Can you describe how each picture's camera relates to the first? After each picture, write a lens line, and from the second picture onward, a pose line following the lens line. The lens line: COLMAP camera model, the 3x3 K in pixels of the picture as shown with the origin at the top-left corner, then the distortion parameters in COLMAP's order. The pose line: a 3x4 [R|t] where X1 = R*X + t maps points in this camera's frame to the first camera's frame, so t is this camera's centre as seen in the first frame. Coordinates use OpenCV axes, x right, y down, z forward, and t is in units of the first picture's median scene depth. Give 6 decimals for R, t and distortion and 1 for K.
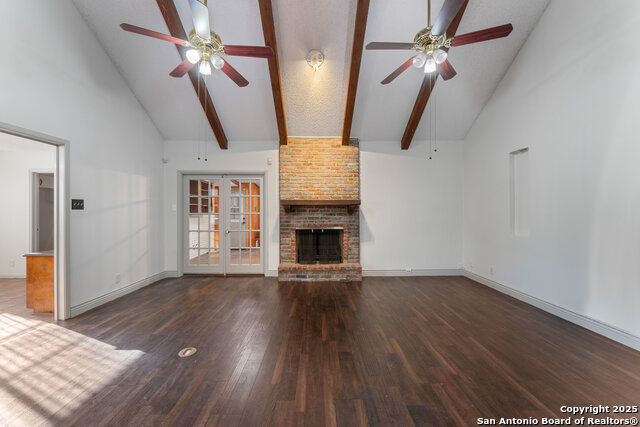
lens RADIAL K [[261.0, 0, 320.0], [0, 261.0, 213.5], [0, 0, 1]] dist [0.000353, 0.000035]
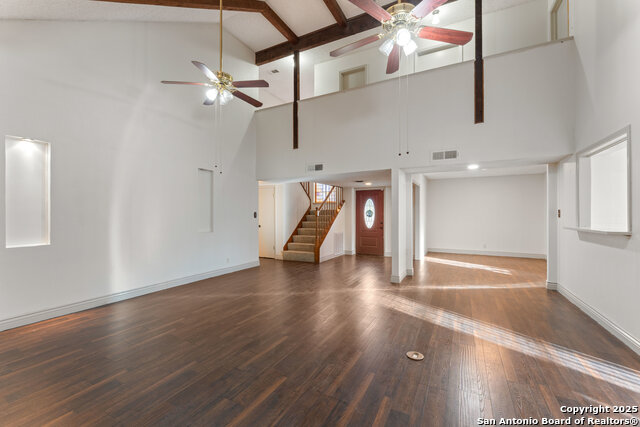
lens RADIAL K [[261.0, 0, 320.0], [0, 261.0, 213.5], [0, 0, 1]] dist [0.000353, 0.000035]
pose [[-0.873746, 0.005562, 0.486350, -0.590352], [0.005523, 0.999984, -0.001515, -0.008196], [-0.486351, 0.001363, -0.873763, 1.783174]]
